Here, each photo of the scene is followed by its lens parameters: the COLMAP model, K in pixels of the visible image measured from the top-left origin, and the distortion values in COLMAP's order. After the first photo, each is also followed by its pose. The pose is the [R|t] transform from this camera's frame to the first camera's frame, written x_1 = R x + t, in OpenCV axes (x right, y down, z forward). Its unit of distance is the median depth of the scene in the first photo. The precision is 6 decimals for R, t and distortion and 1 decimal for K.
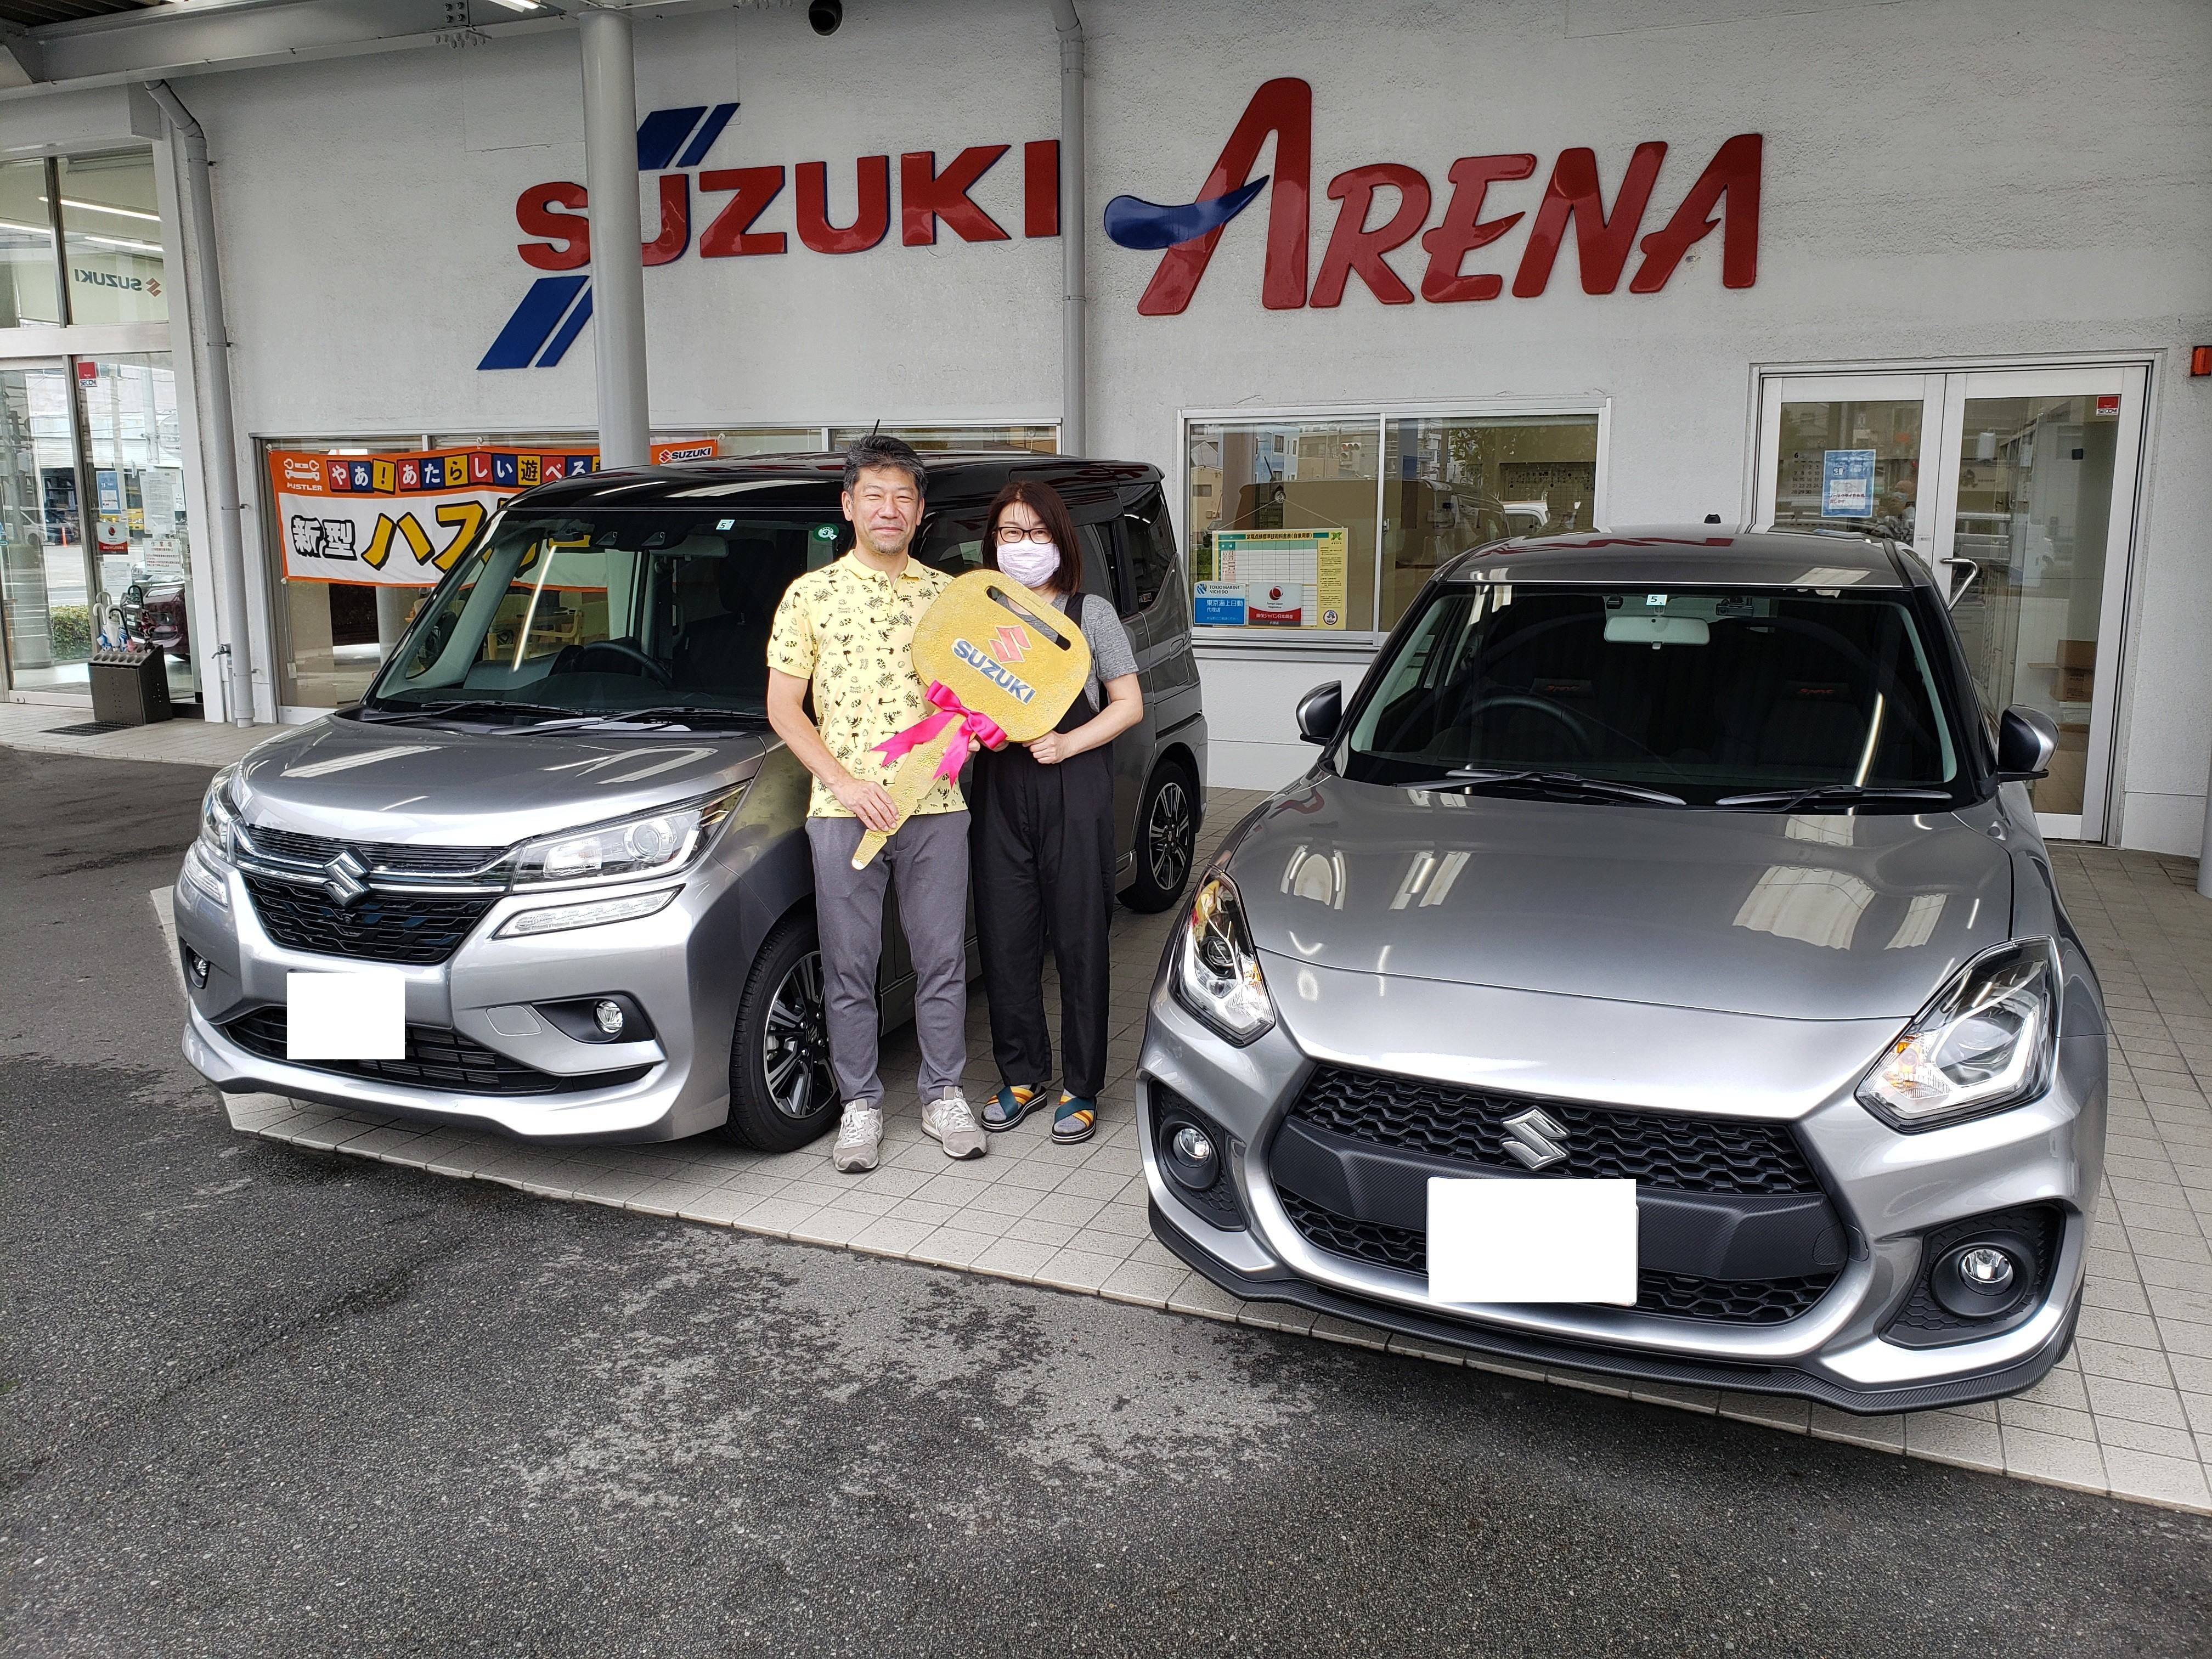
lens RADIAL K [[1702.1, 0, 1112.8], [0, 1702.1, 744.3], [0, 0, 1]] dist [-0.030989, 0.067403]
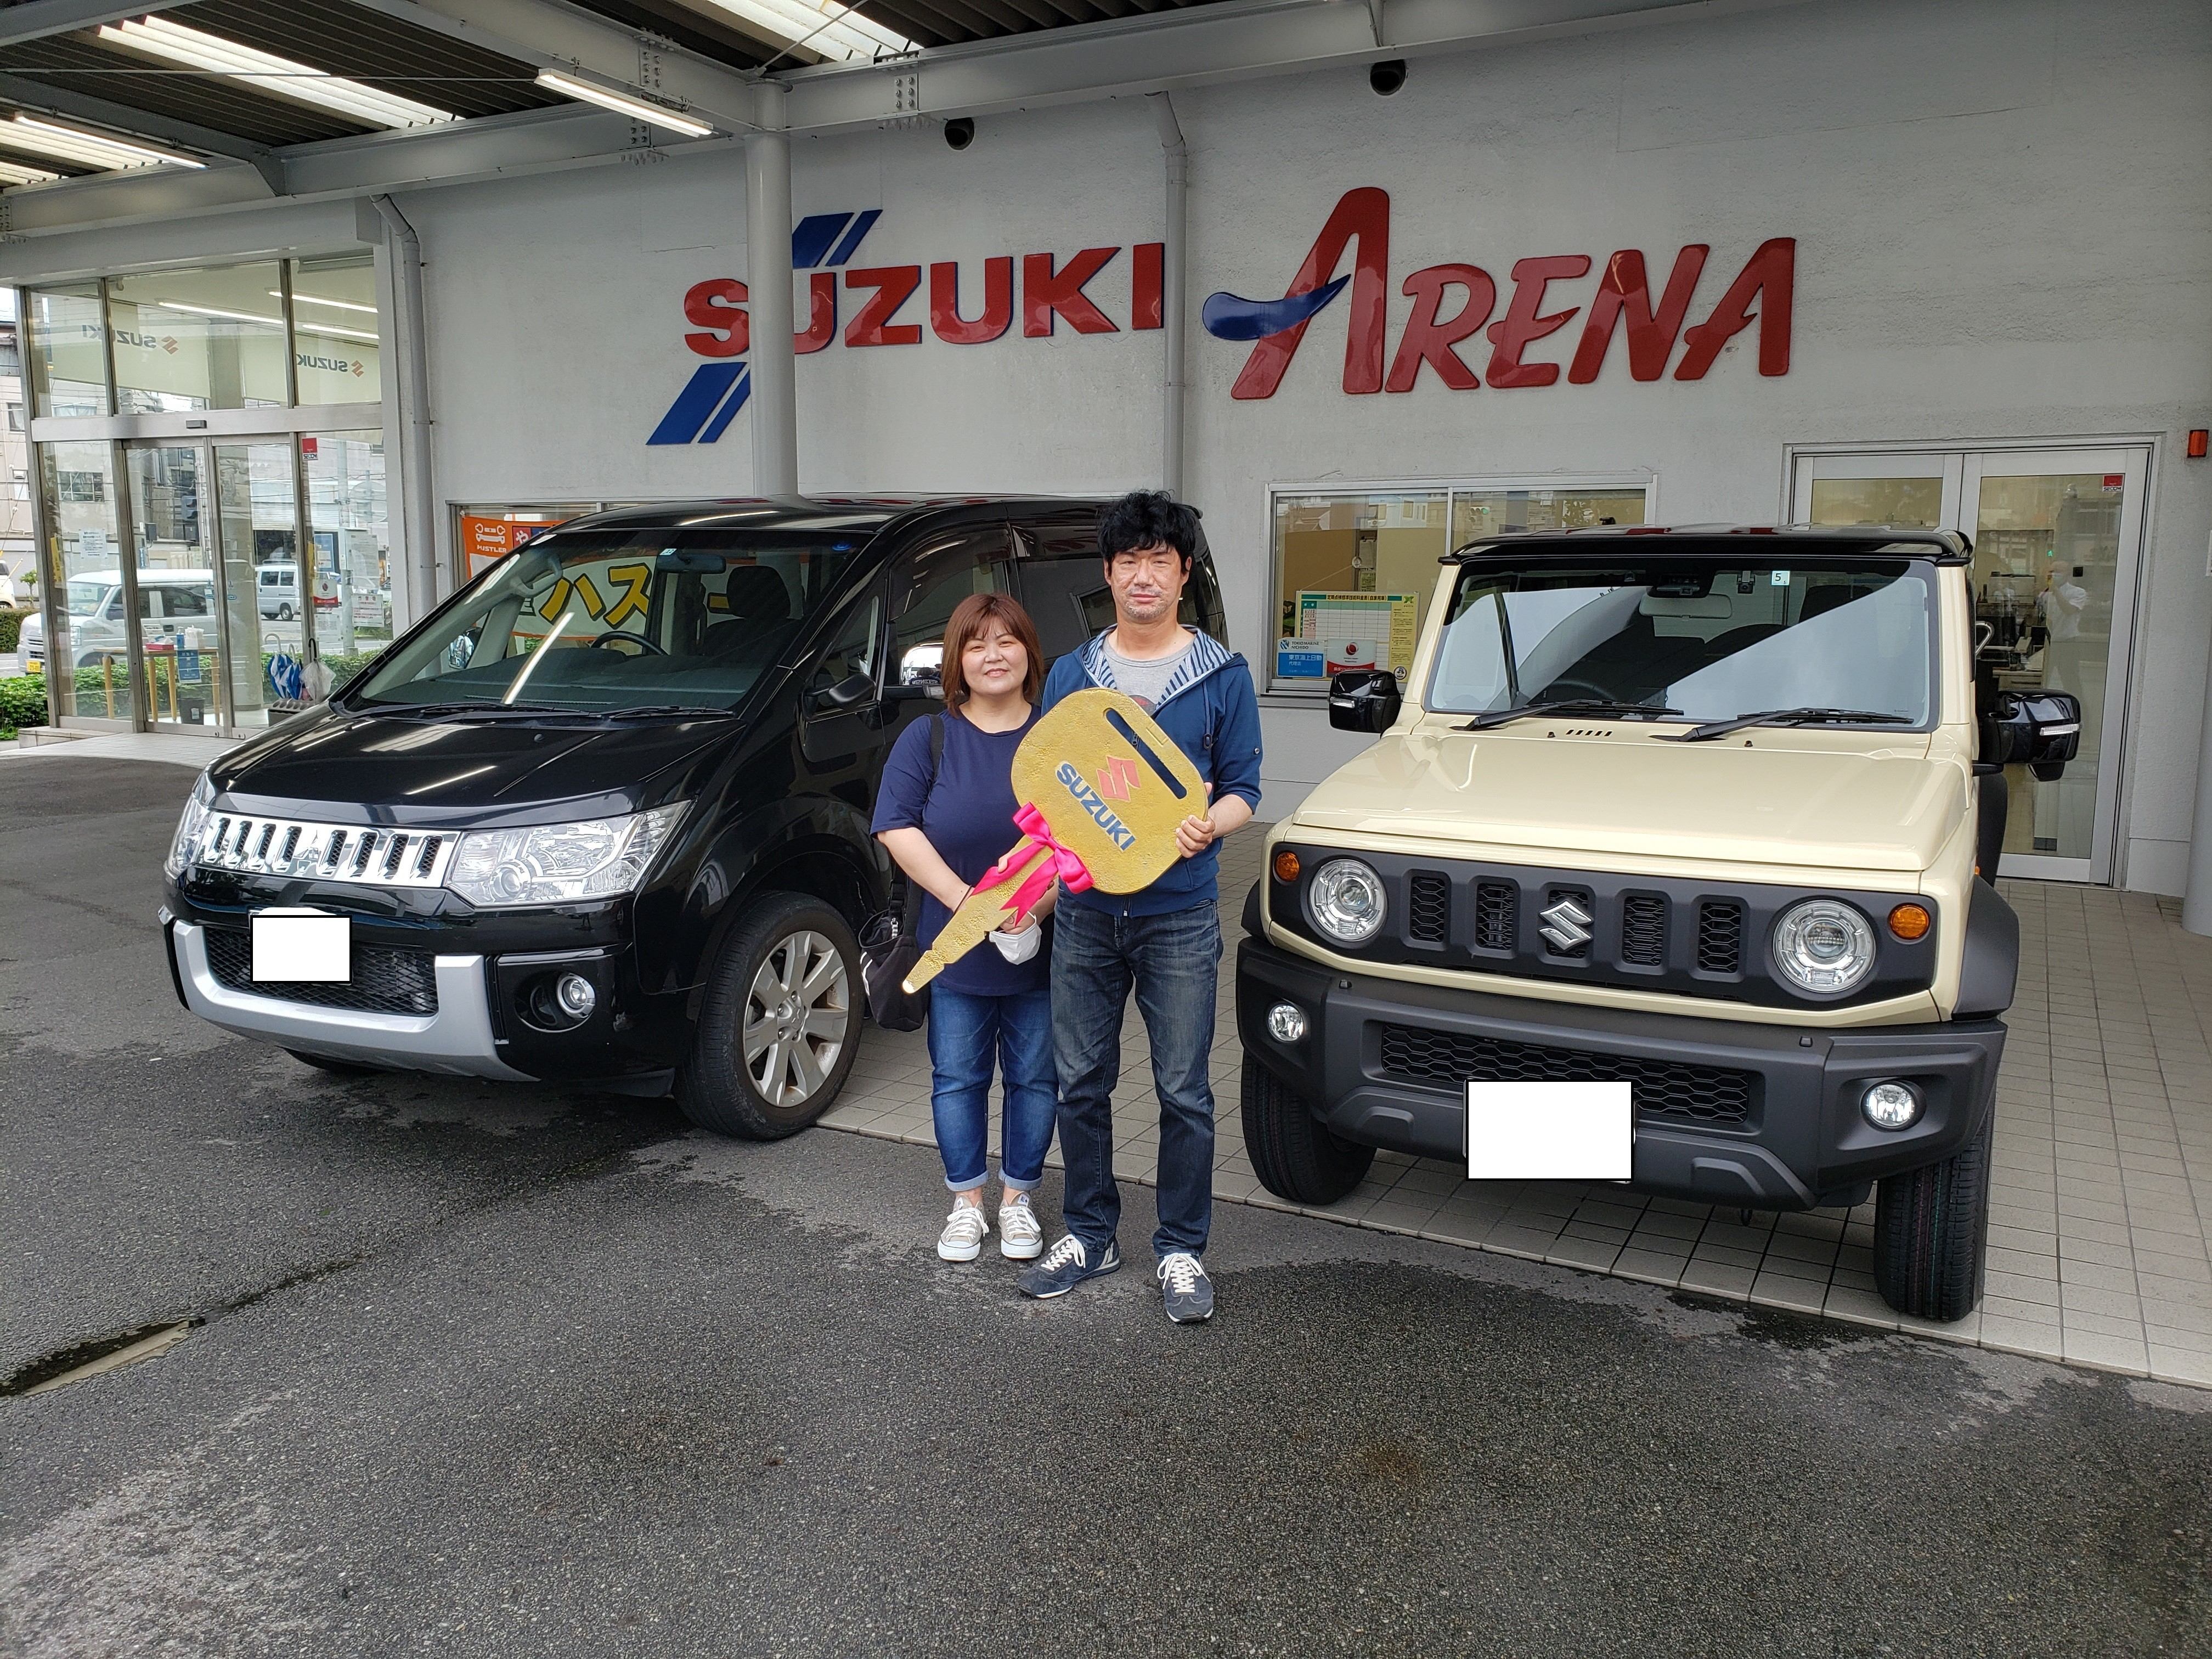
lens RADIAL K [[1723.2, 0, 1100.6], [0, 1723.2, 777.8], [0, 0, 1]] dist [0.008050, -0.001120]
pose [[0.996368, 0.017232, -0.083393, 0.026717], [-0.019048, 0.999597, -0.021027, 0.019792], [0.082997, 0.022539, 0.996295, -0.122540]]
